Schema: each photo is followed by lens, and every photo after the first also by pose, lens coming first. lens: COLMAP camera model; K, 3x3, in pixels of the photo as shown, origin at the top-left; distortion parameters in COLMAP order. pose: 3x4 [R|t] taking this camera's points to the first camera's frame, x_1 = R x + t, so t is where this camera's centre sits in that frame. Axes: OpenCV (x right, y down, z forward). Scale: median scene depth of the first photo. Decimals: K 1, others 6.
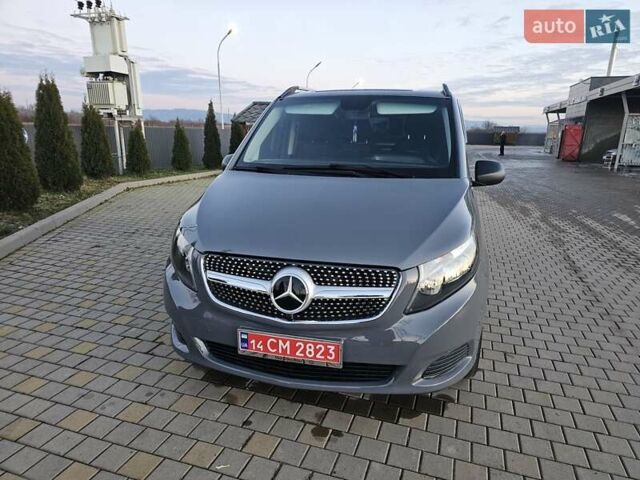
lens RADIAL K [[416.4, 0, 328.1], [0, 416.4, 240.6], [0, 0, 1]] dist [0.054507, -0.039421]
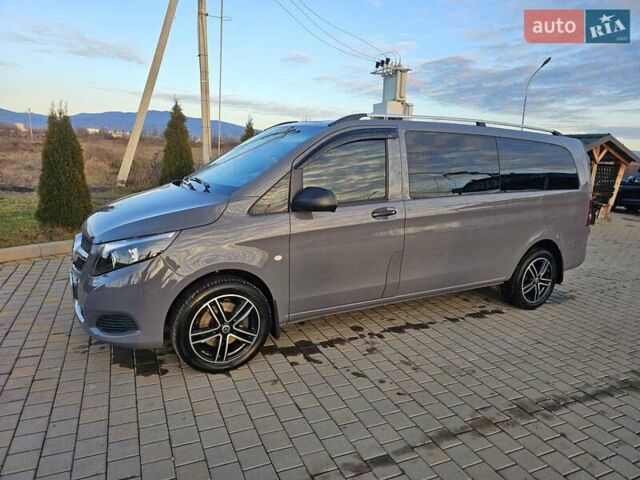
lens RADIAL K [[416.4, 0, 328.1], [0, 416.4, 240.6], [0, 0, 1]] dist [0.054507, -0.039421]
pose [[0.692077, 0.159460, -0.703990, 0.421859], [-0.216356, 0.976278, 0.008441, -0.031061], [0.688636, 0.146470, 0.710160, 0.127252]]
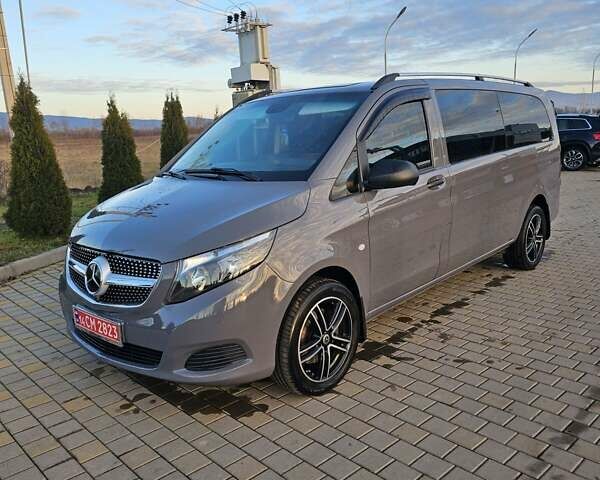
lens RADIAL K [[520.2, 0, 300.0], [0, 520.2, 240.0], [0, 0, 1]] dist [0.044337, -0.012007]
pose [[0.881337, 0.038757, -0.470896, 0.274672], [-0.059956, 0.997747, -0.030094, 0.006954], [0.468669, 0.054756, 0.881675, -0.010828]]
